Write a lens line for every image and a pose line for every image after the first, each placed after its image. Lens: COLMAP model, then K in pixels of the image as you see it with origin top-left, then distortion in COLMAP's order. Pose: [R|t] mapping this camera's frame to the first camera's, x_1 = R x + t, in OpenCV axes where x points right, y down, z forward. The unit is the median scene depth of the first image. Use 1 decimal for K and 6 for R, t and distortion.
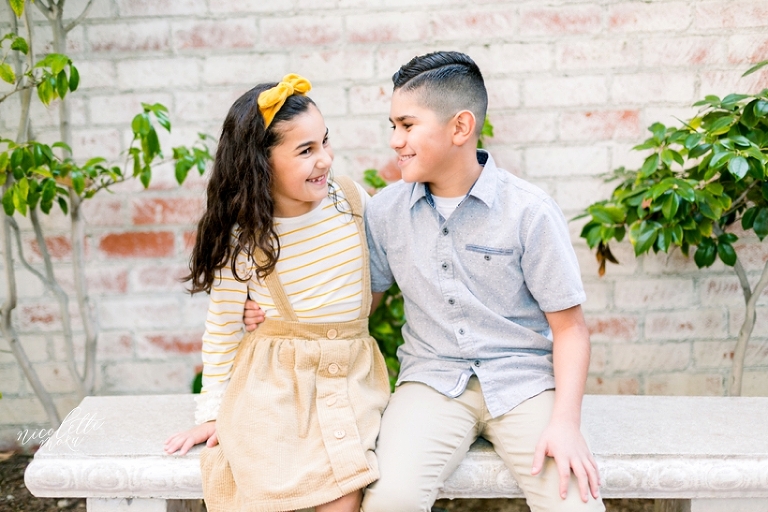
lens RADIAL K [[1070.7, 0, 384.0], [0, 1070.7, 256.0], [0, 0, 1]] dist [0.005465, -0.118337]
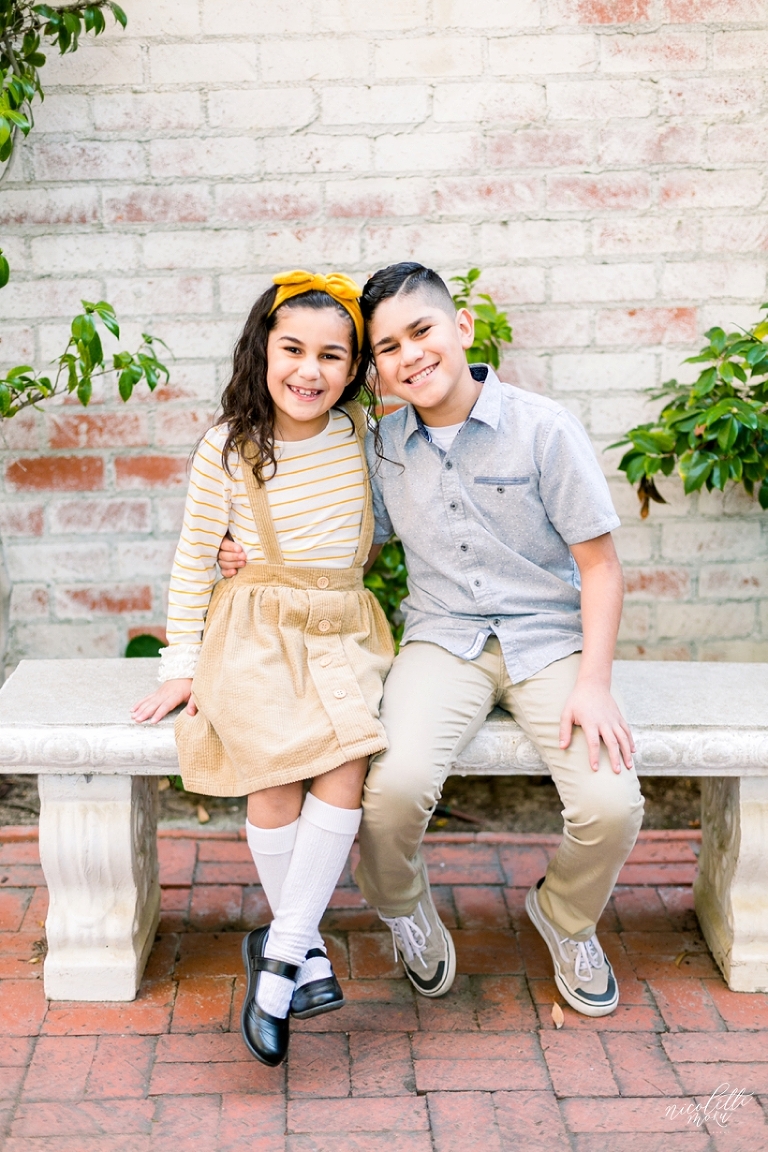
lens RADIAL K [[1606.0, 0, 384.0], [0, 1606.0, 576.0], [0, 0, 1]] dist [0.005465, -0.118337]
pose [[0.999430, 0.005760, 0.033260, -0.030506], [-0.007679, 0.998295, 0.057865, -0.005862], [-0.032870, -0.058088, 0.997770, -0.189611]]
